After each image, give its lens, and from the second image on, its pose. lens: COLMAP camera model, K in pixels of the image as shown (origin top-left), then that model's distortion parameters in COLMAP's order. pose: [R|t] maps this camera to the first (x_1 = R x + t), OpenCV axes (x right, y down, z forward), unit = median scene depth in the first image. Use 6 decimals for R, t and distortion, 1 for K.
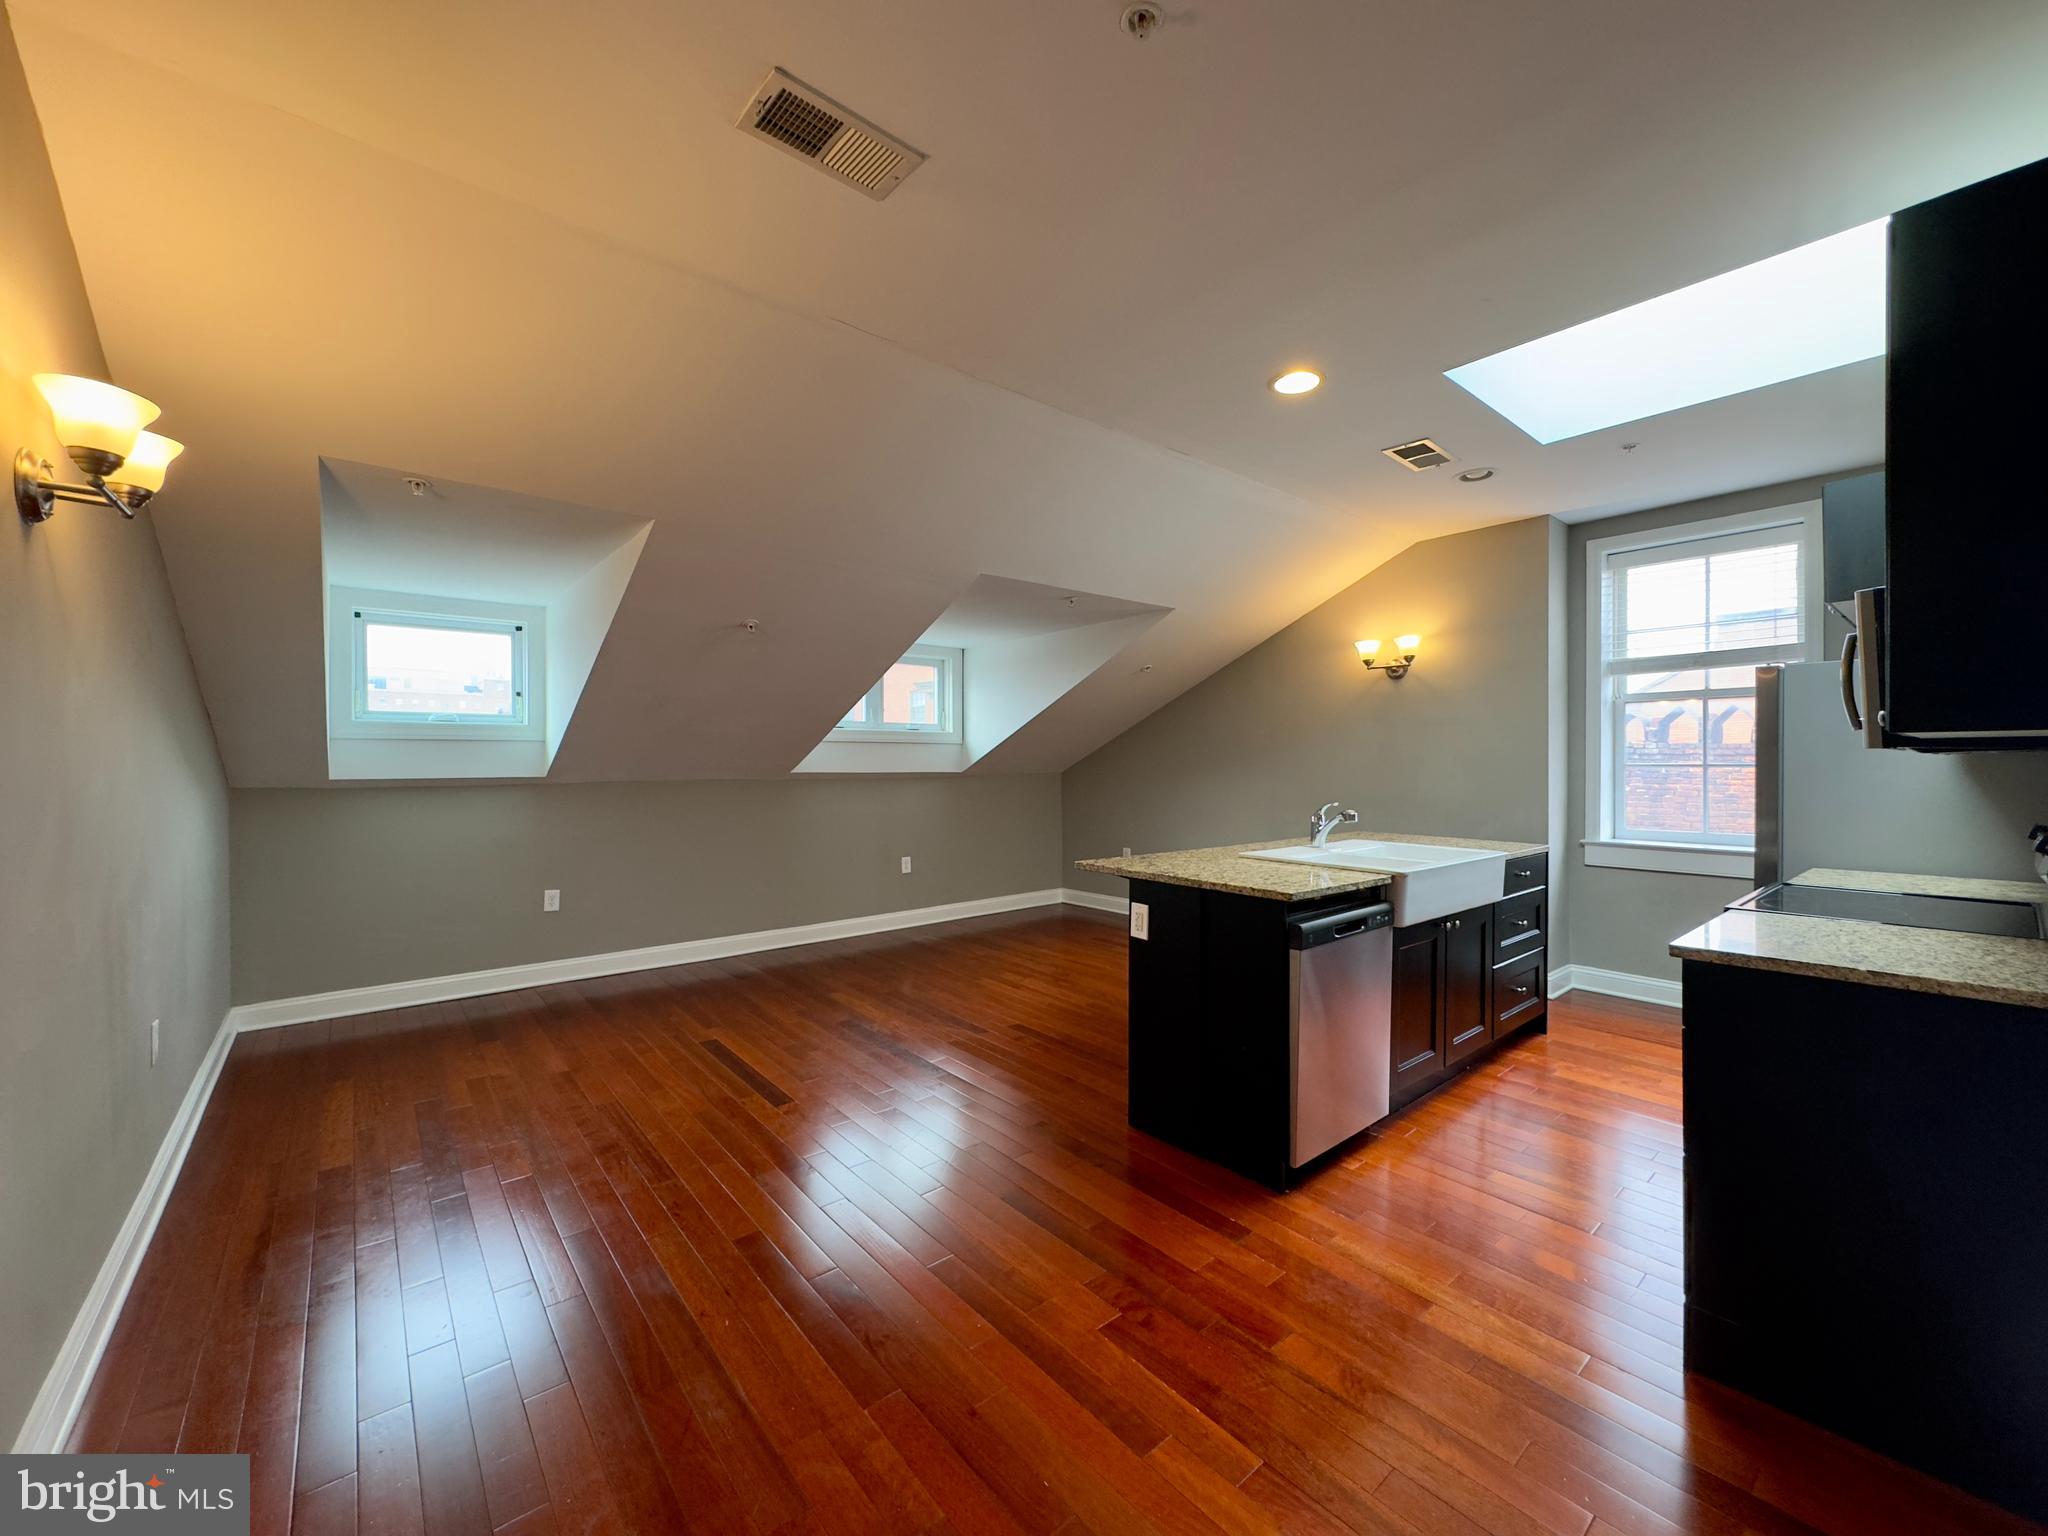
lens RADIAL K [[816.1, 0, 1033.1], [0, 816.1, 765.1], [0, 0, 1]] dist [0.019497, 0.000228]
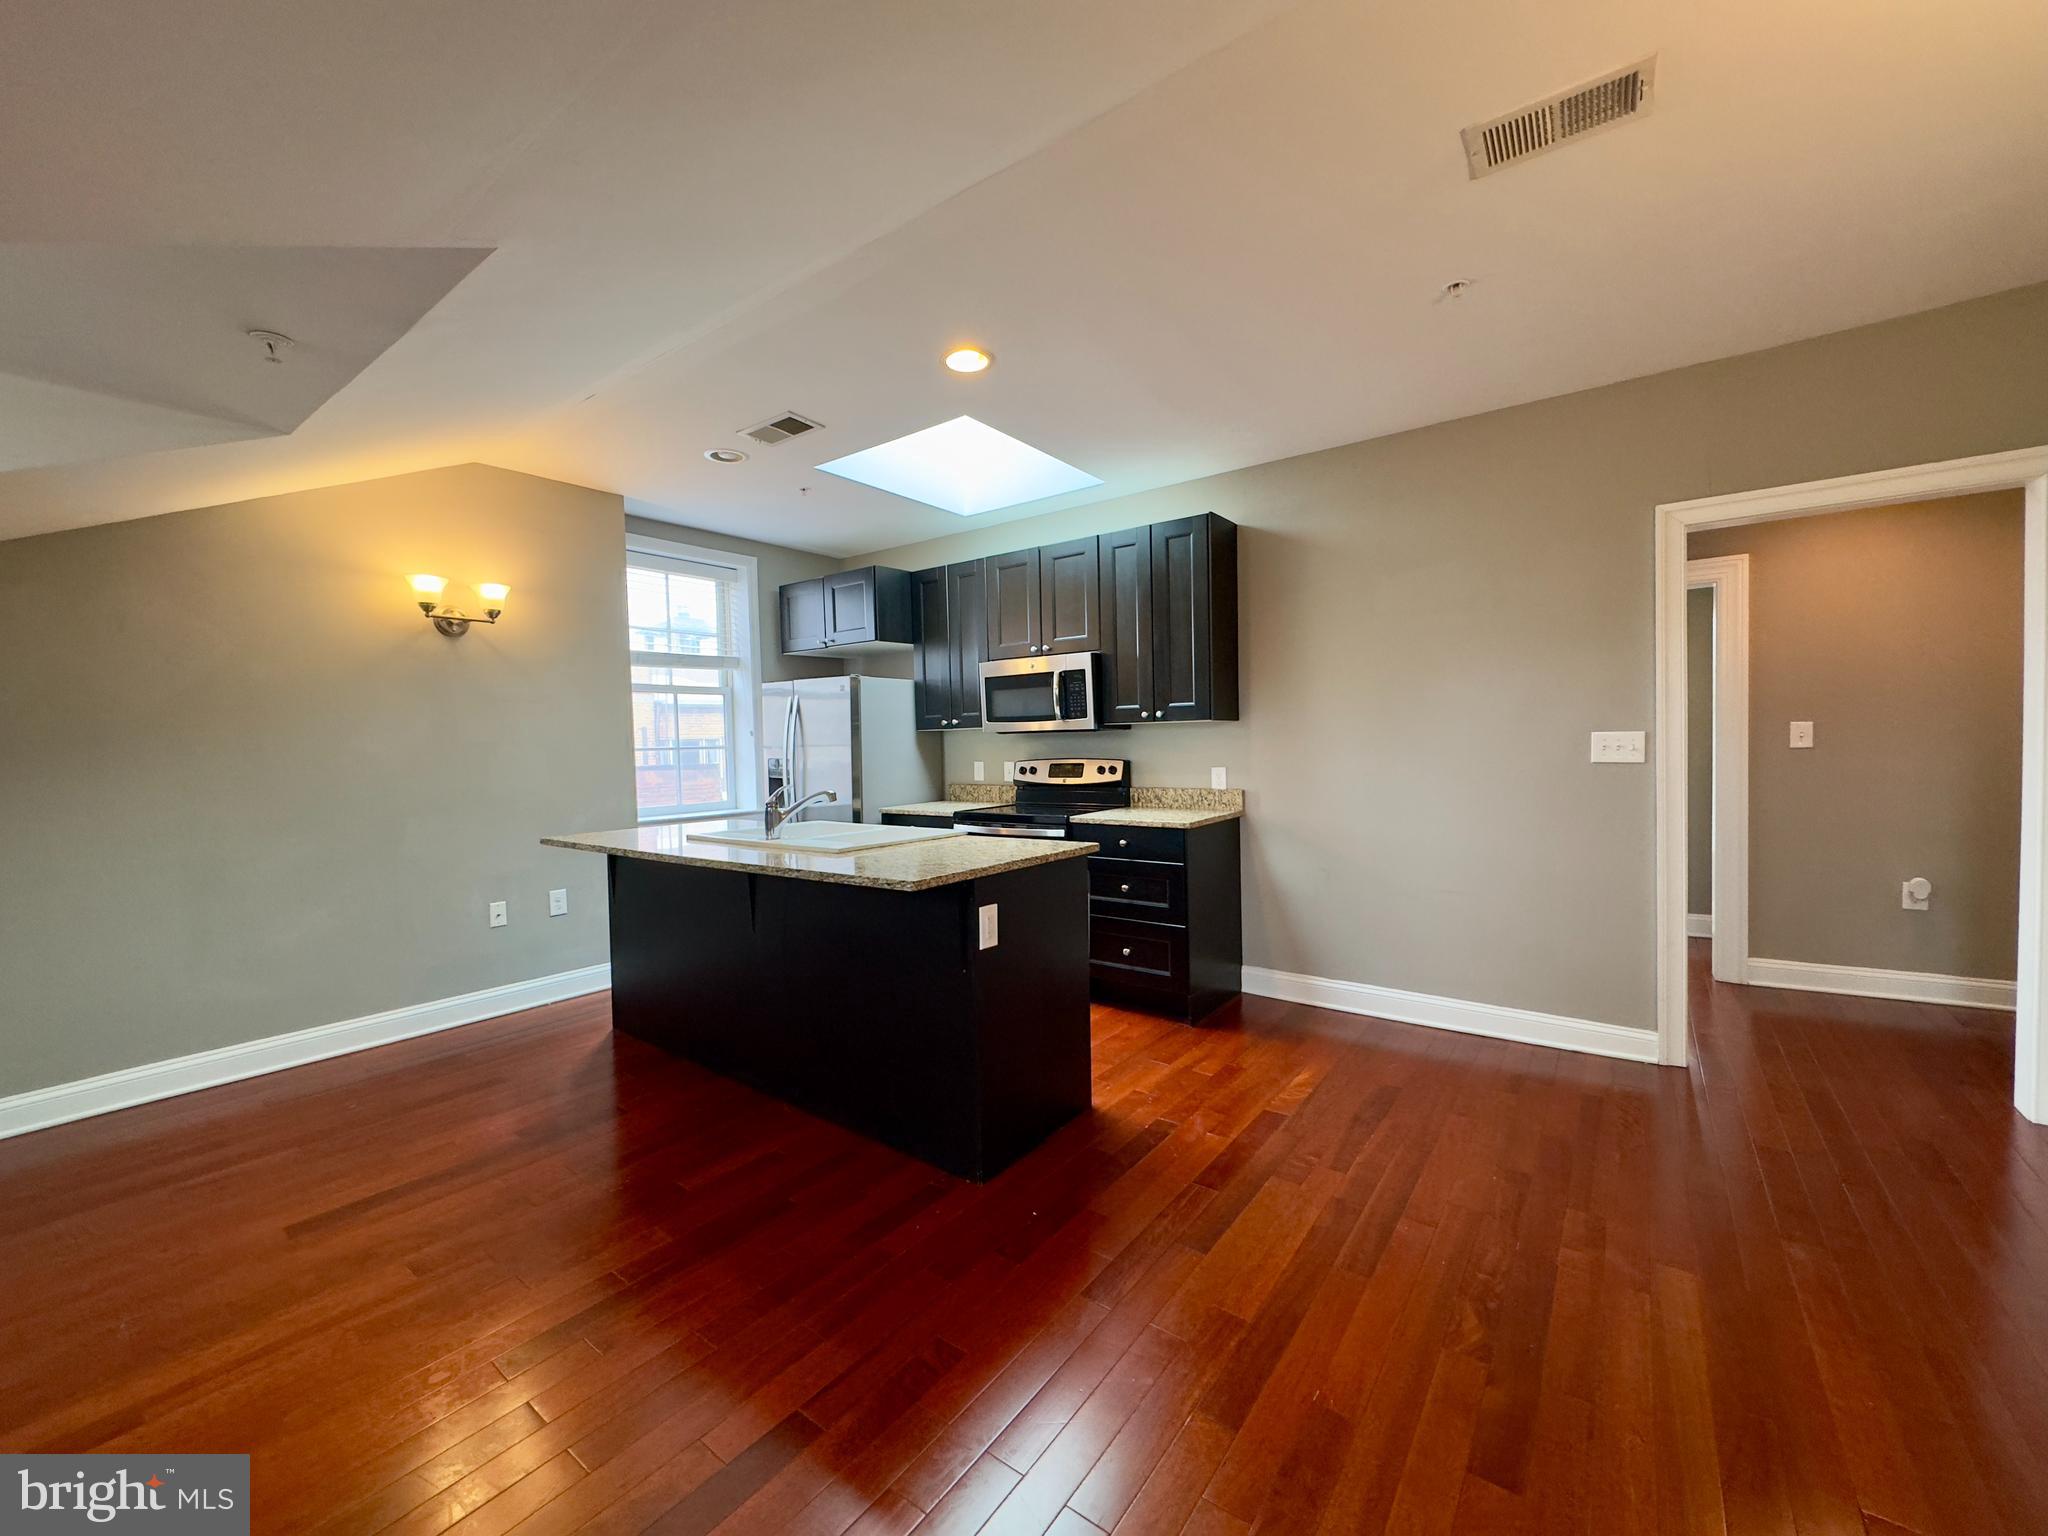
lens RADIAL K [[816.1, 0, 1033.1], [0, 816.1, 765.1], [0, 0, 1]] dist [0.019497, 0.000228]
pose [[-0.227658, -0.022549, 0.973480, -0.480192], [0.028549, 0.999147, 0.029820, 0.003242], [-0.973323, 0.034581, -0.226820, 0.808422]]
